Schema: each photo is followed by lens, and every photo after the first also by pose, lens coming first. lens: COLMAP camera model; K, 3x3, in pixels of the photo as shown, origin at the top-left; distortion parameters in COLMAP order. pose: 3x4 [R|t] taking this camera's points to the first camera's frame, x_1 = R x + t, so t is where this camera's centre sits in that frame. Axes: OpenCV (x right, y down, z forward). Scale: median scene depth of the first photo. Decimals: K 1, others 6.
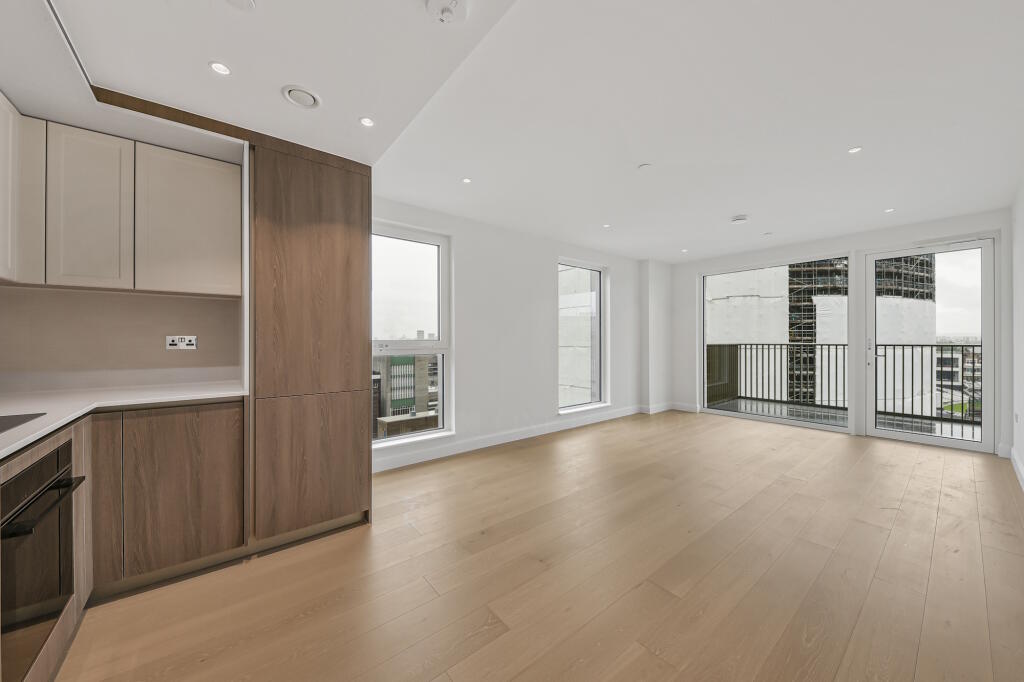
lens RADIAL K [[364.9, 0, 512.0], [0, 364.9, 341.0], [0, 0, 1]] dist [-0.001214, -0.000082]
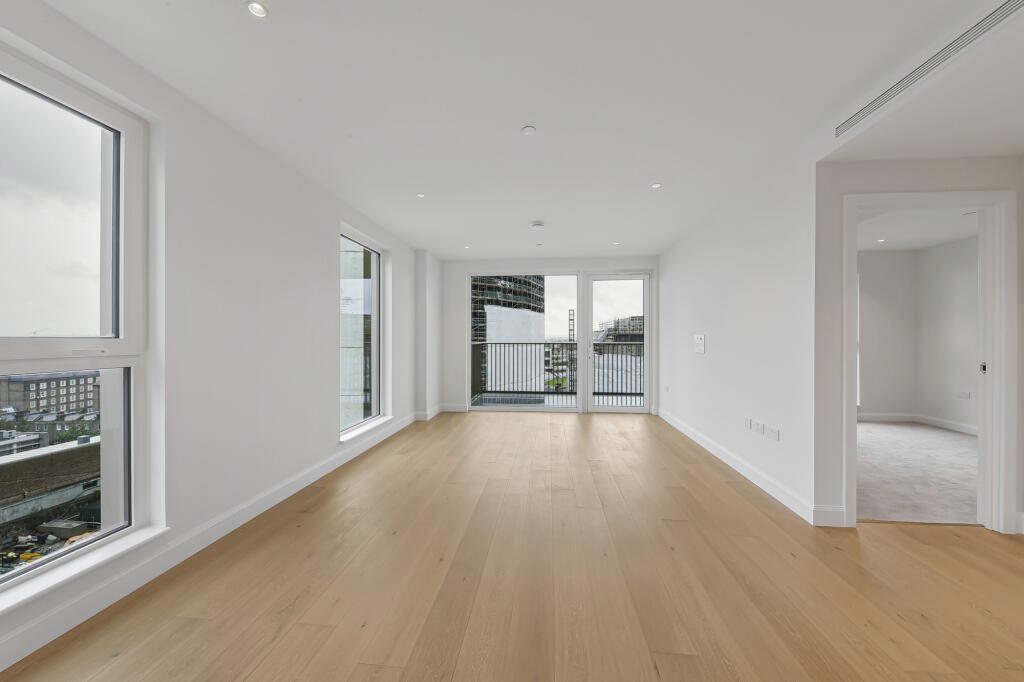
lens RADIAL K [[369.4, 0, 528.0], [0, 369.4, 333.8], [0, 0, 1]] dist [0.009089, -0.000004]
pose [[0.694644, 0.014472, 0.719209, -0.132218], [-0.001352, 0.999822, -0.018813, 0.002636], [-0.719353, 0.012096, 0.694540, 0.222455]]
